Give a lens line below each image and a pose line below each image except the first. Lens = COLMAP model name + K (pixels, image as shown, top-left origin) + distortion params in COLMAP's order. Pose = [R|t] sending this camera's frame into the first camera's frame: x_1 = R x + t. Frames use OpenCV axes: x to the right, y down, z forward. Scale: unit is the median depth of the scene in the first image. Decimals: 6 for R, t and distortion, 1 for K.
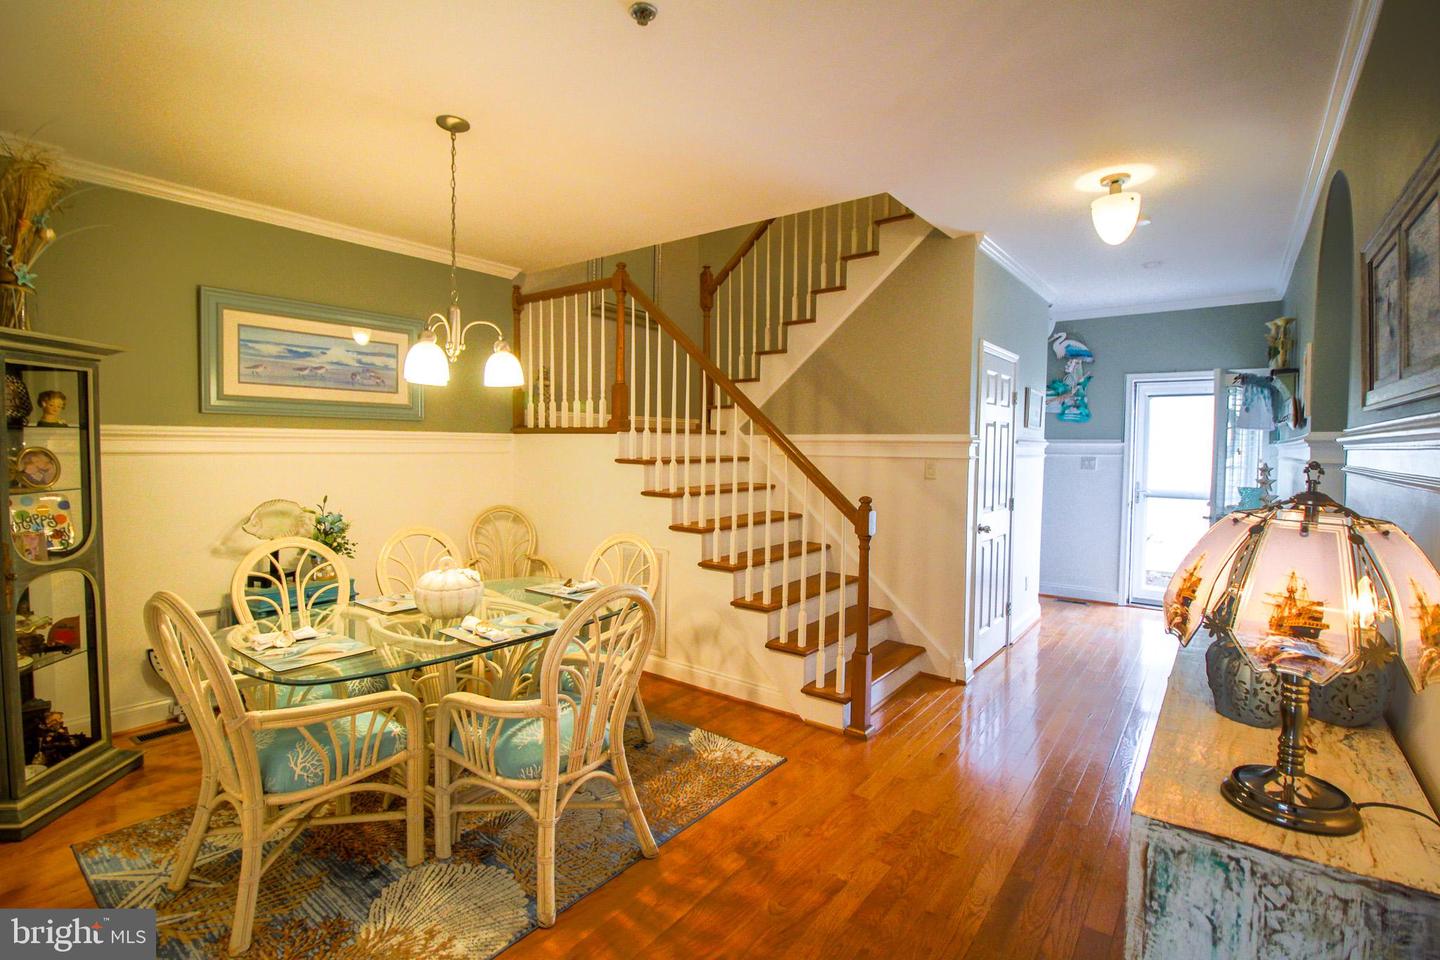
lens RADIAL K [[674.9, 0, 718.2], [0, 674.9, 476.4], [0, 0, 1]] dist [-0.022952, -0.000125]
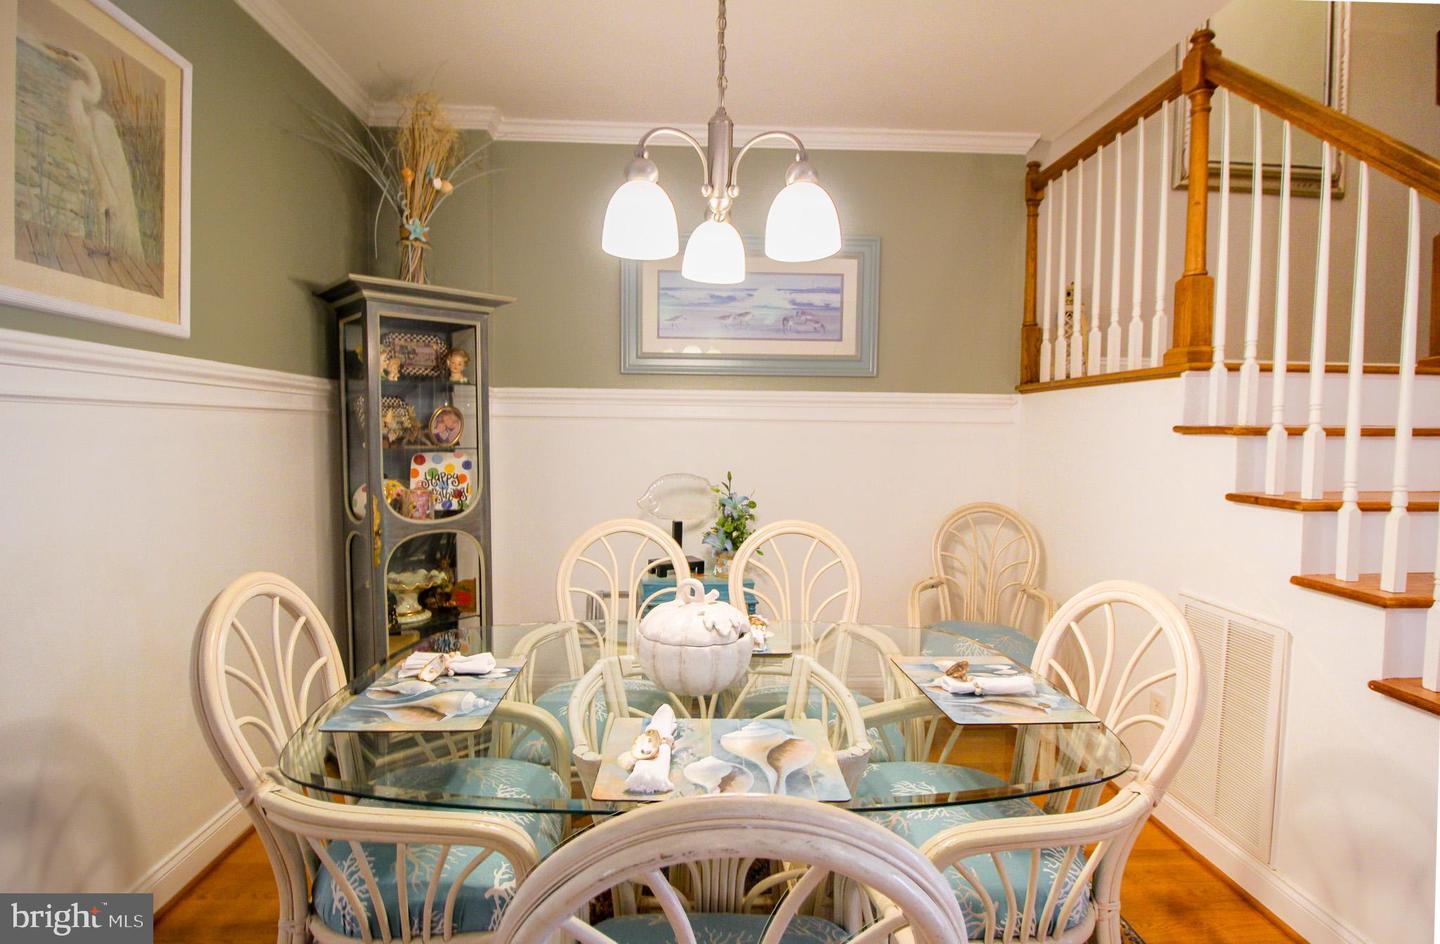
lens RADIAL K [[692.8, 0, 715.6], [0, 692.8, 470.5], [0, 0, 1]] dist [-0.016791, -0.001817]
pose [[0.636123, 0.038048, -0.770649, 0.032210], [-0.041562, 0.999023, 0.015017, 0.016409], [0.770468, 0.022477, 0.637082, 0.501466]]
